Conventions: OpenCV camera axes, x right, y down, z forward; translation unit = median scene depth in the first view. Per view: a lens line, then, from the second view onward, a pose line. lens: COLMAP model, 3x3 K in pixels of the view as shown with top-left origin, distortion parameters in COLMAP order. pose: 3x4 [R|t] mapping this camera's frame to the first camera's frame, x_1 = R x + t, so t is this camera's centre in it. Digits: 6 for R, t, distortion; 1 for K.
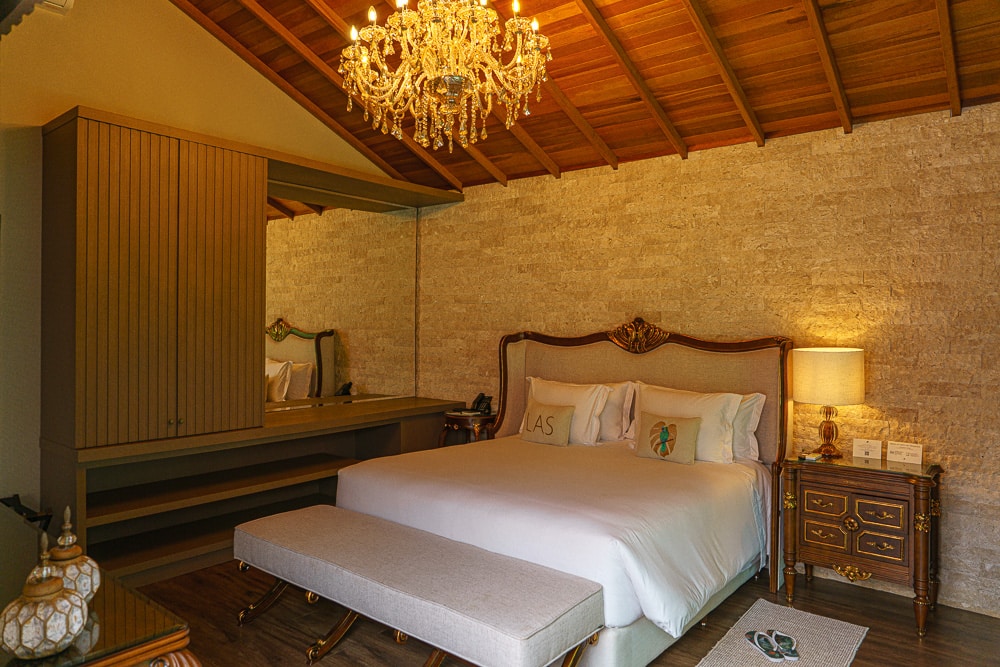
lens RADIAL K [[657.0, 0, 500.0], [0, 657.0, 333.5], [0, 0, 1]] dist [0.002832, 0.002698]
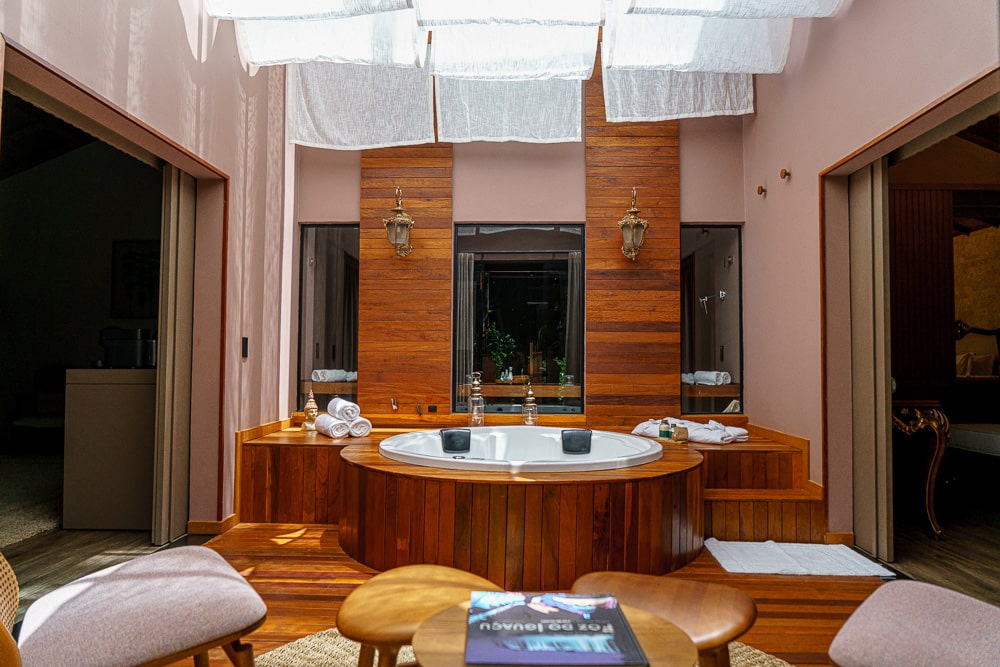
lens RADIAL K [[657.0, 0, 500.0], [0, 657.0, 333.5], [0, 0, 1]] dist [0.002832, 0.002698]
pose [[0.619519, -0.037280, -0.784096, 0.078732], [-0.013364, 0.998226, -0.058020, 0.079794], [0.784868, 0.046423, 0.617922, -0.366856]]
